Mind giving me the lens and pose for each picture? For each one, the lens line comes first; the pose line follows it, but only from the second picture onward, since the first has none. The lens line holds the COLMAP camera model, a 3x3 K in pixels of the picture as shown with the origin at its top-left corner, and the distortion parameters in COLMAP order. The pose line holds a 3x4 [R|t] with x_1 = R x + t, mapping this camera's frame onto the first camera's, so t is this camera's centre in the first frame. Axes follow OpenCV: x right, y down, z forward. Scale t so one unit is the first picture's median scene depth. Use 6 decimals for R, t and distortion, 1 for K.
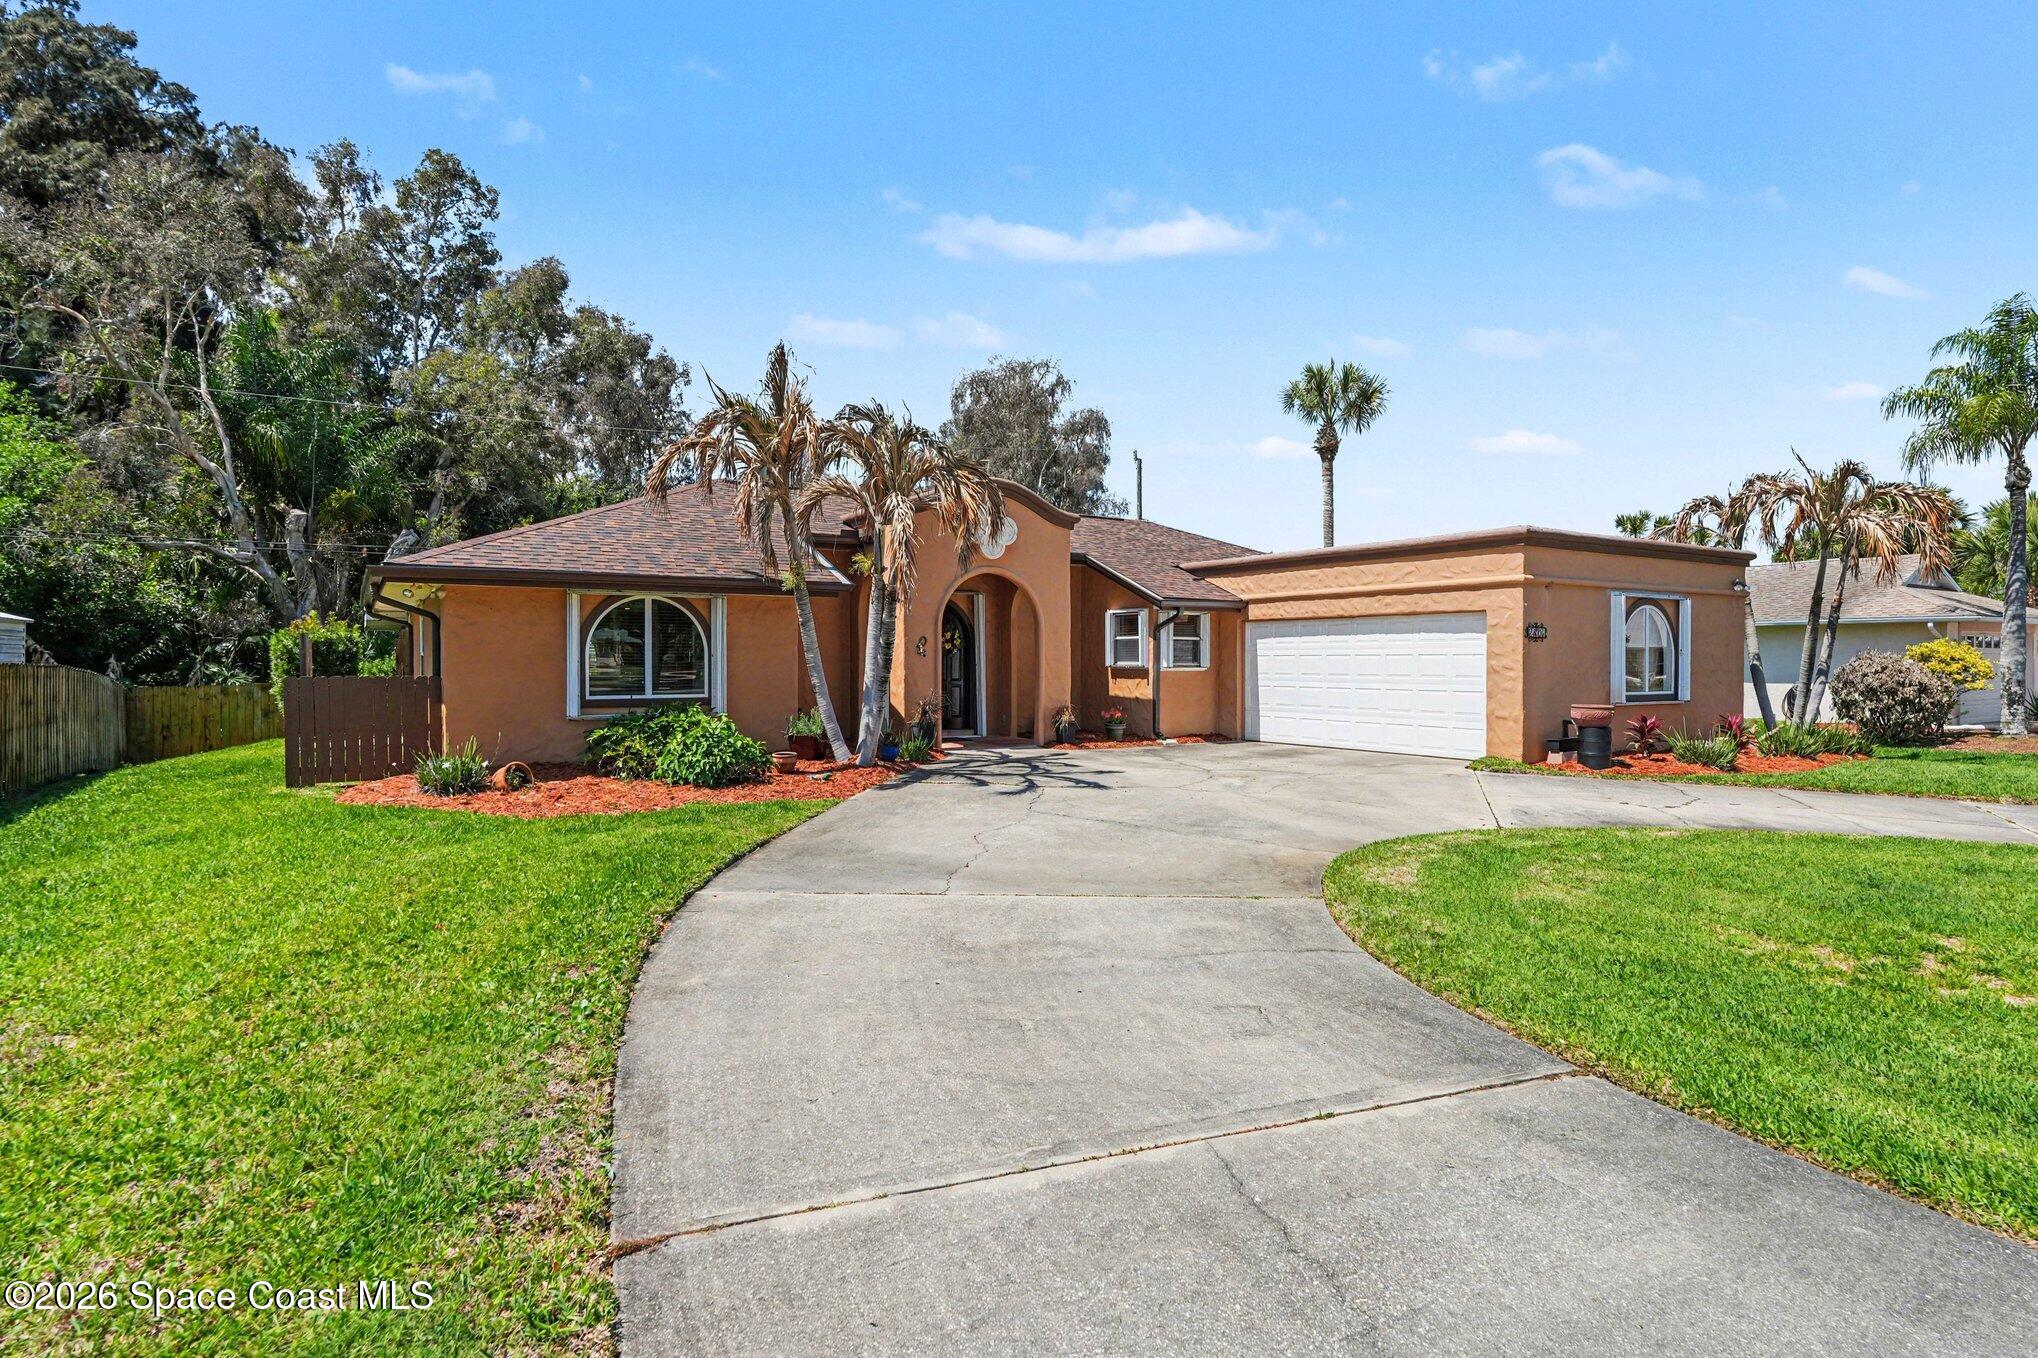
lens RADIAL K [[910.5, 0, 1019.0], [0, 910.5, 659.6], [0, 0, 1]] dist [-0.001073, 0.000231]
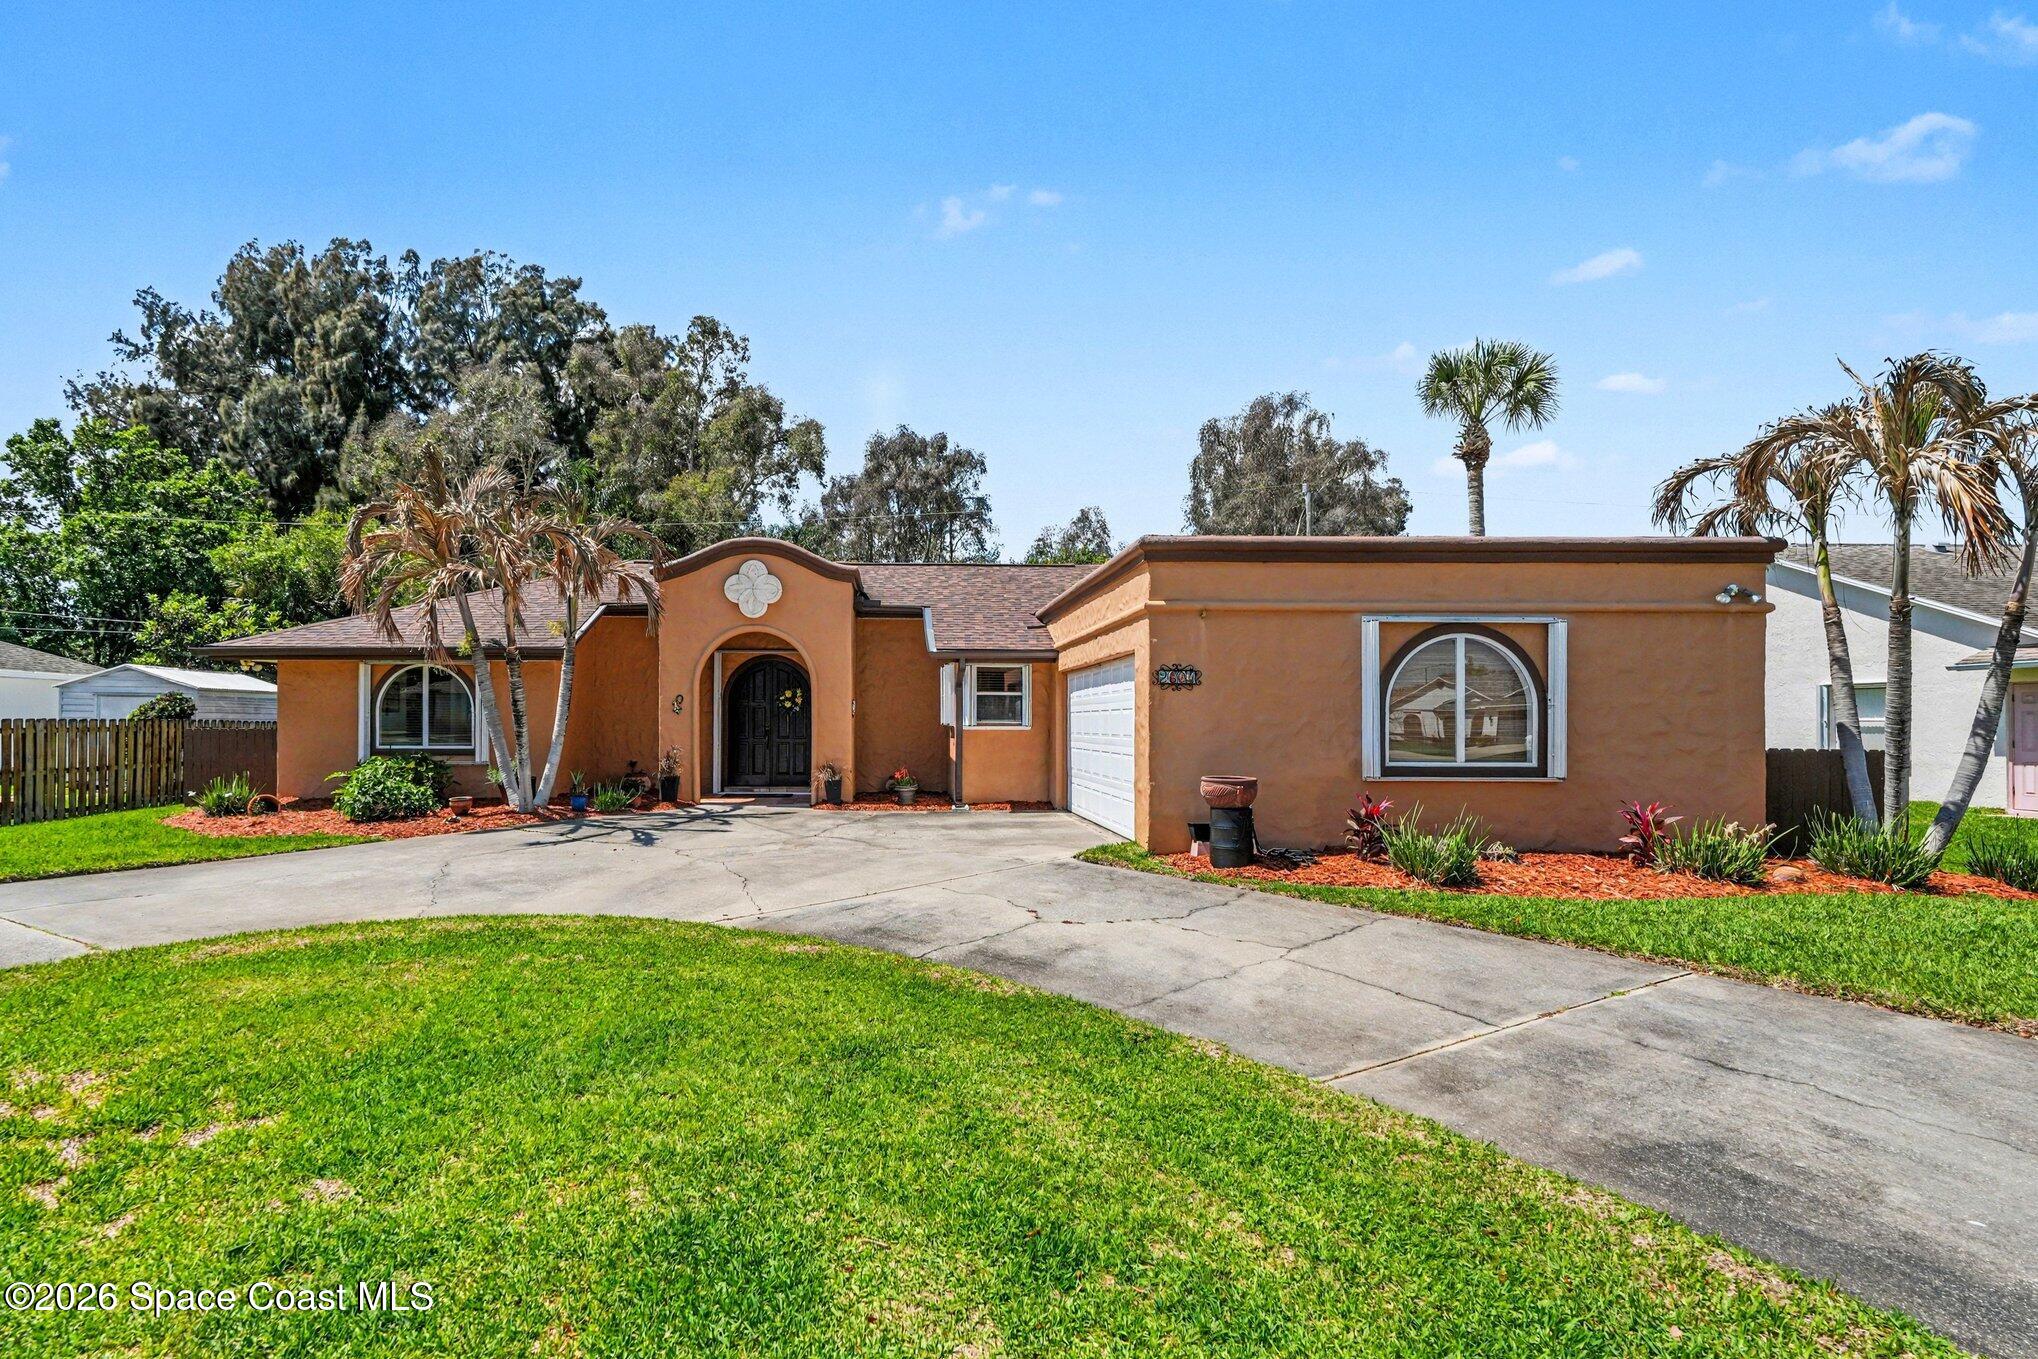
lens RADIAL K [[881.1, 0, 1022.1], [0, 881.1, 718.3], [0, 0, 1]] dist [-0.019377, -0.000288]
pose [[0.889472, -0.001135, -0.456988, 0.609423], [-0.000507, 0.999994, -0.003470, 0.004563], [0.456990, 0.003318, 0.889466, 0.240073]]
